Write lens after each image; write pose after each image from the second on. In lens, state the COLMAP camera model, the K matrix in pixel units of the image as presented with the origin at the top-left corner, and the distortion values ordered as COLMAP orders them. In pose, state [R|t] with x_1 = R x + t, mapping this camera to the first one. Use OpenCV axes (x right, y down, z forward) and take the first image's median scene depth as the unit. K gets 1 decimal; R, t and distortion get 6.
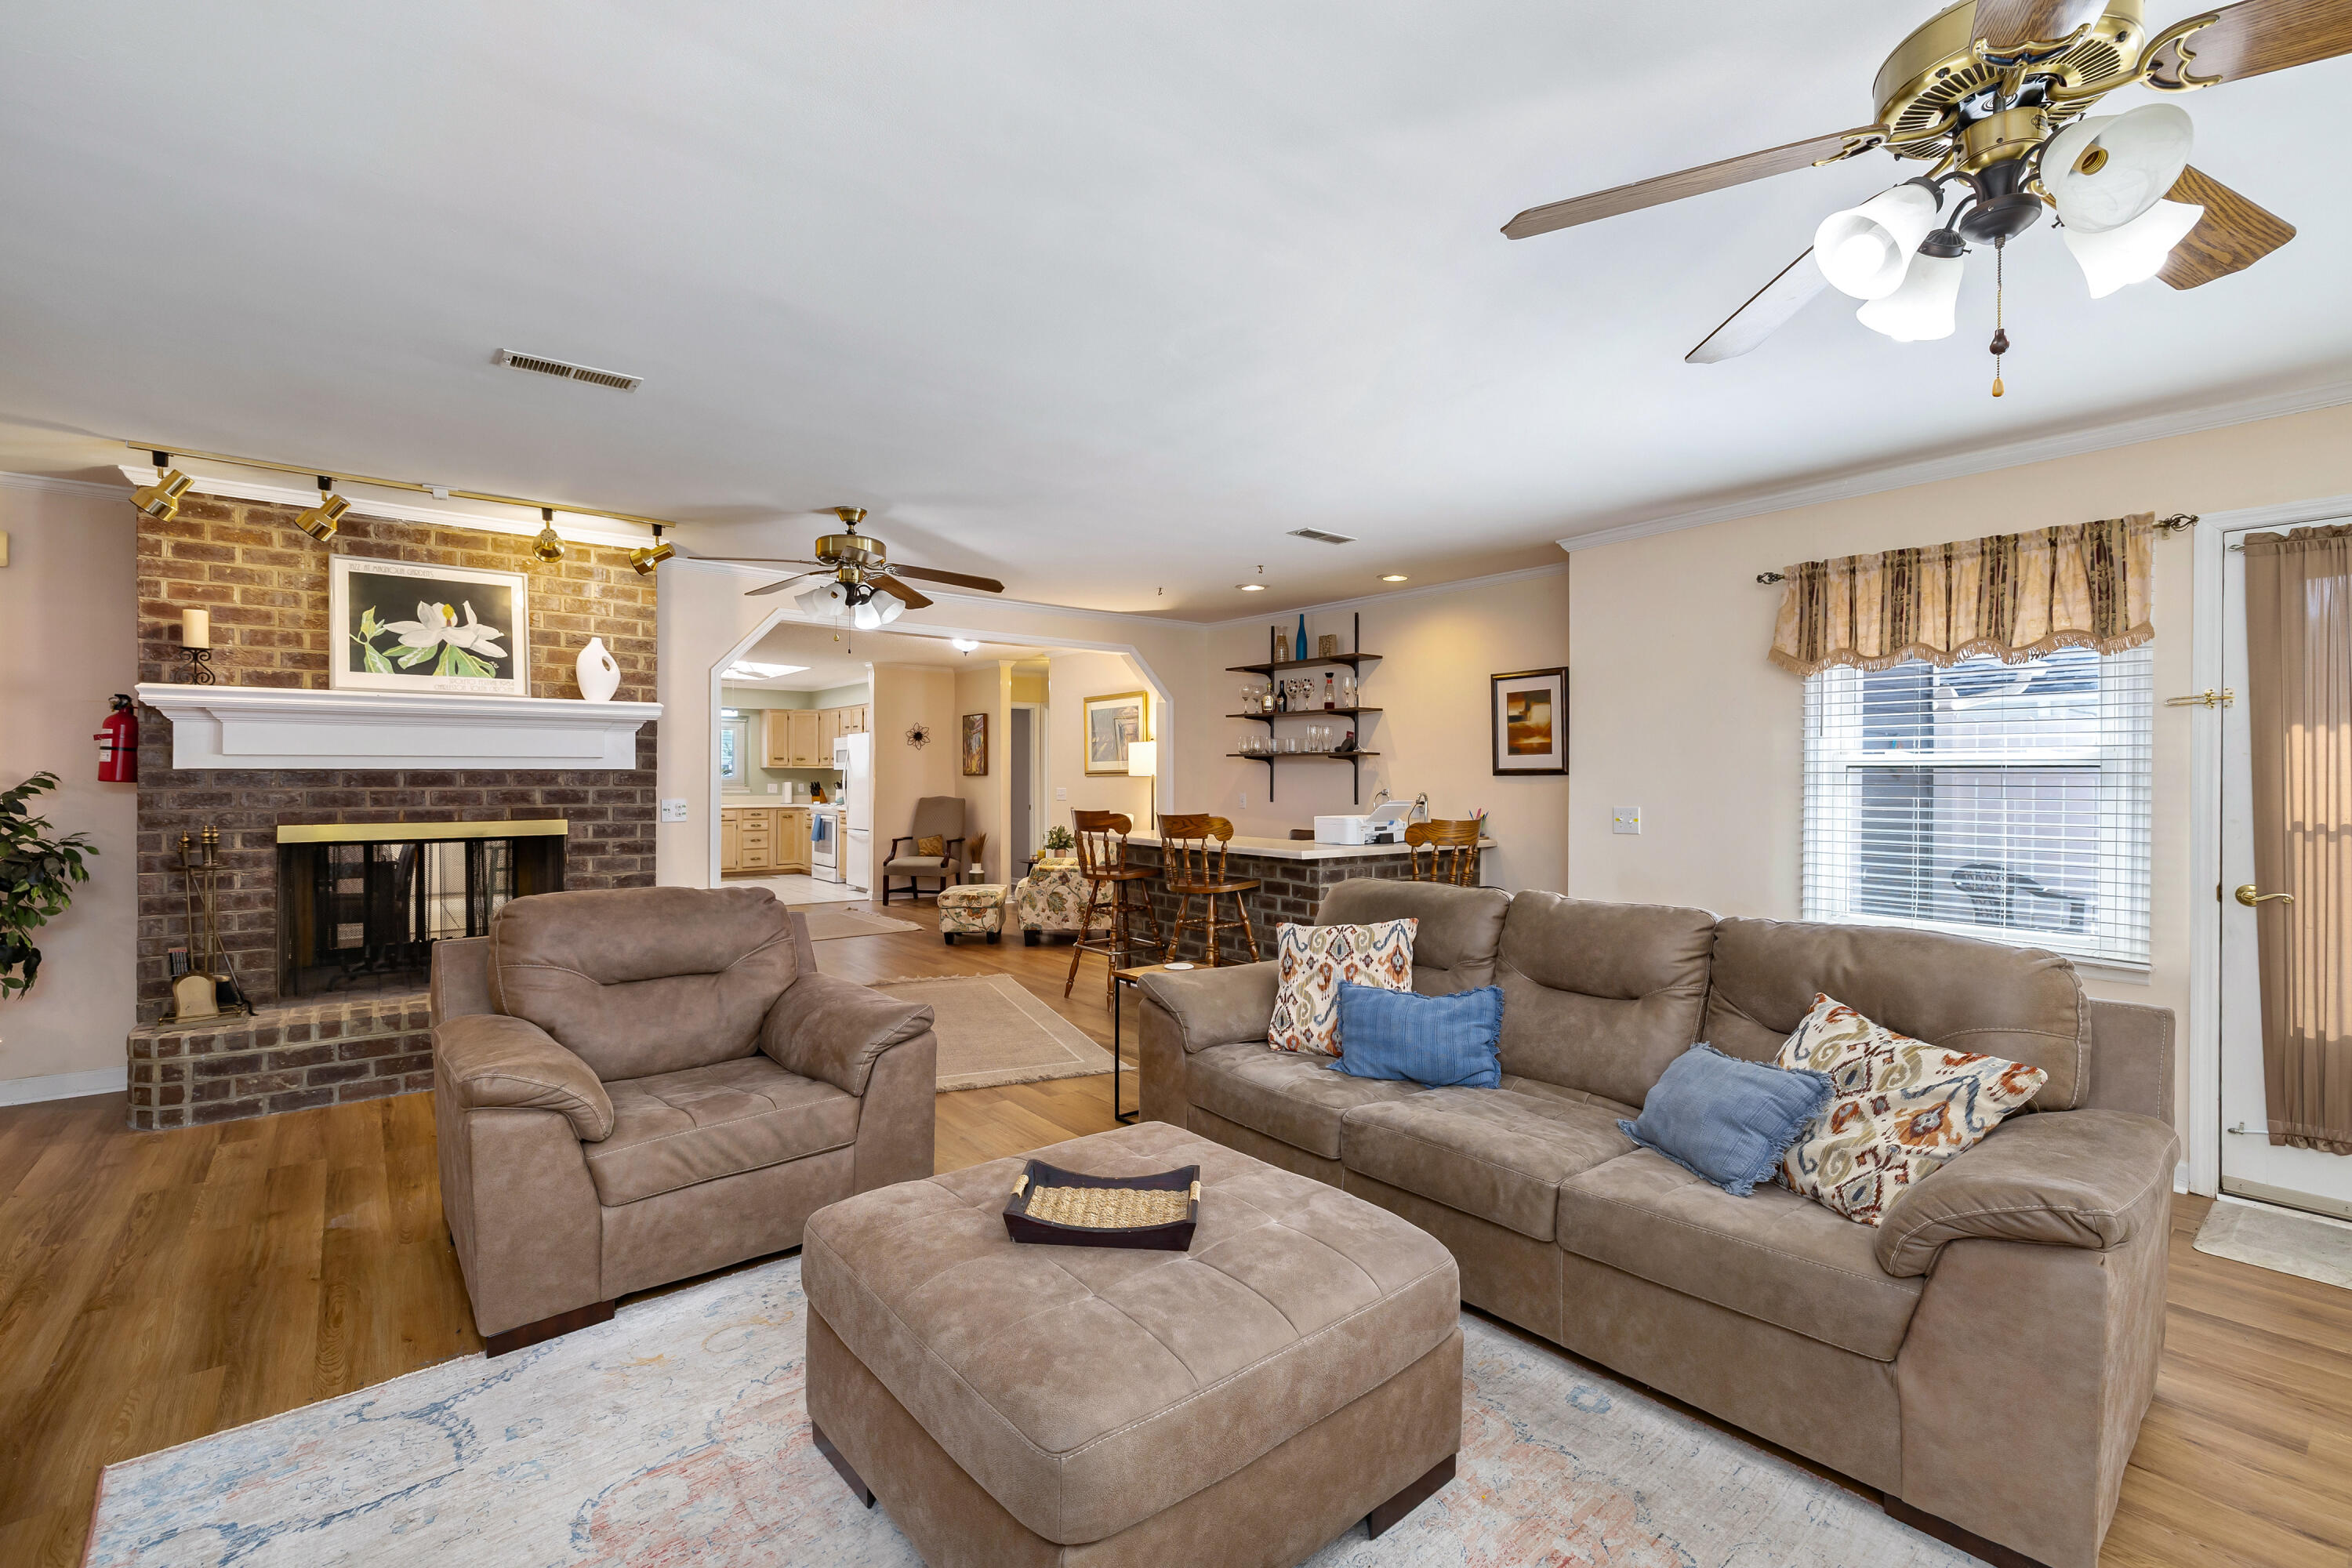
lens RADIAL K [[1026.7, 0, 1166.1], [0, 1026.7, 766.8], [0, 0, 1]] dist [0.000968, -0.000008]
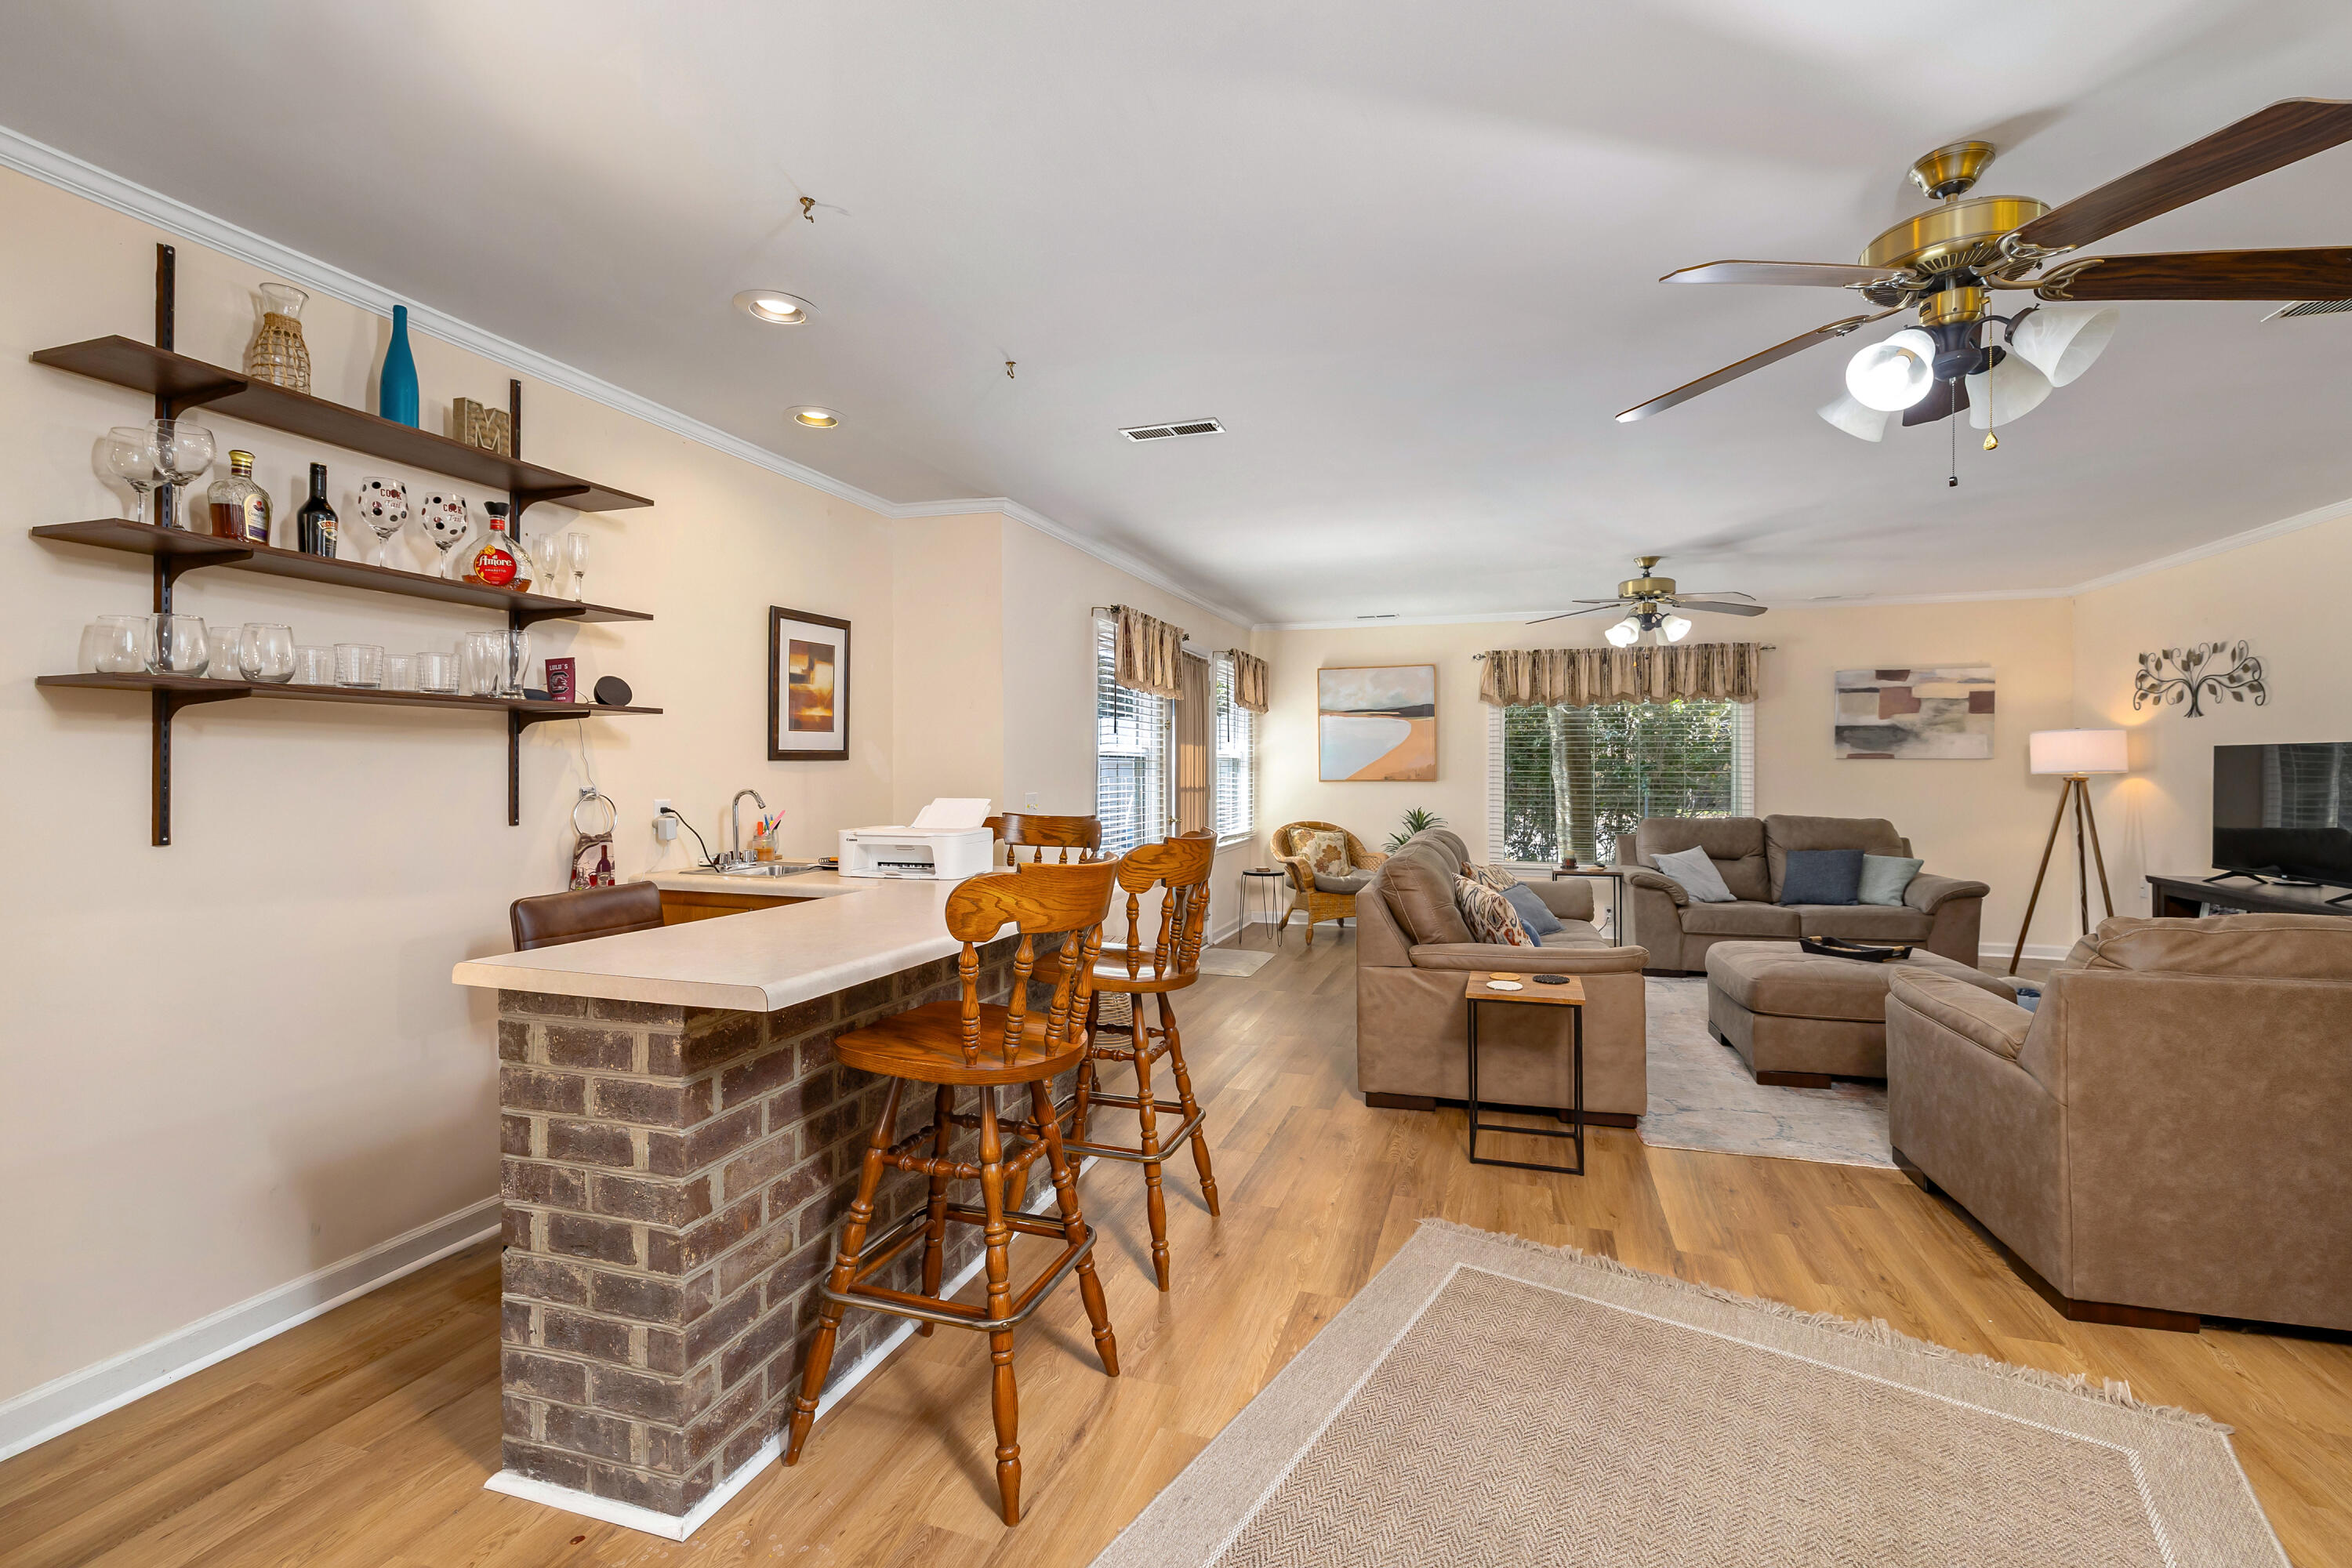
lens RADIAL K [[1026.7, 0, 1166.1], [0, 1026.7, 766.8], [0, 0, 1]] dist [0.000968, -0.000008]
pose [[-0.540316, 0.001200, 0.841461, -0.375407], [-0.002794, 0.999991, -0.003221, 0.014261], [-0.841458, -0.004092, -0.540308, 1.155887]]
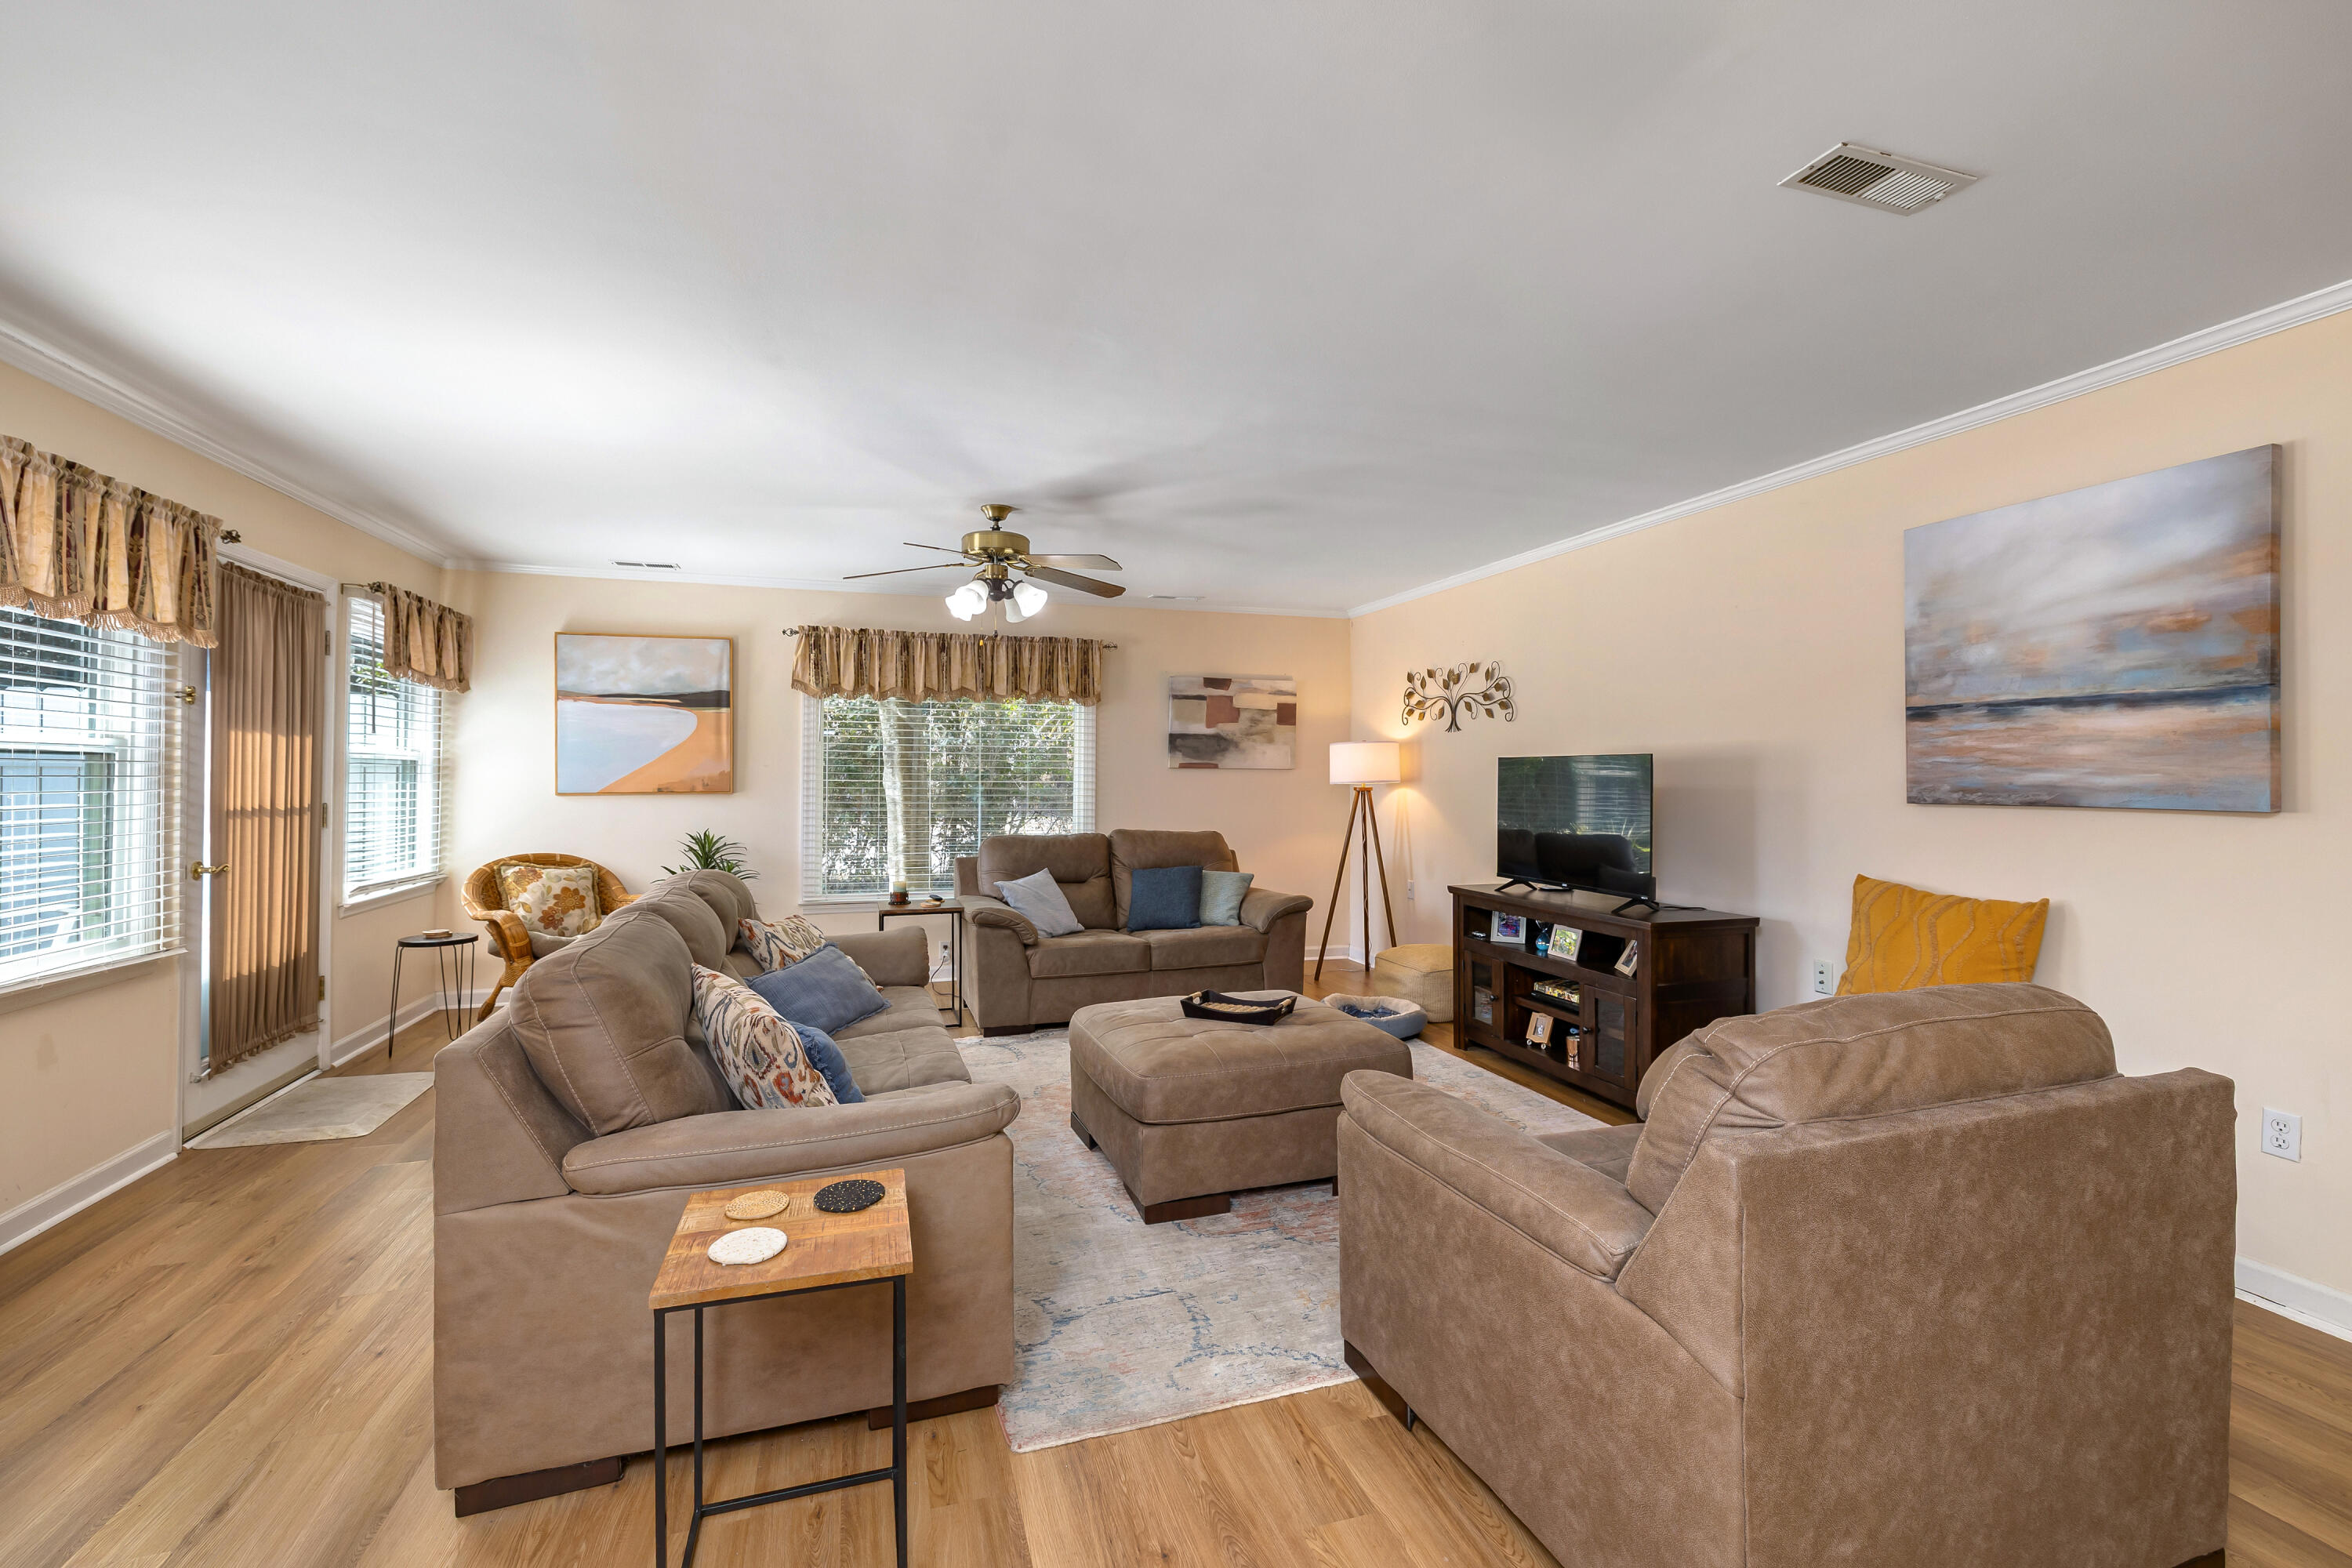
lens RADIAL K [[998.6, 0, 1144.7], [0, 998.6, 763.0], [0, 0, 1]] dist [0.000064, -0.000011]
pose [[-0.924013, 0.002274, 0.382354, -0.211342], [-0.004732, 0.999838, -0.017382, 0.012830], [-0.382332, -0.017870, -0.923852, 0.920442]]
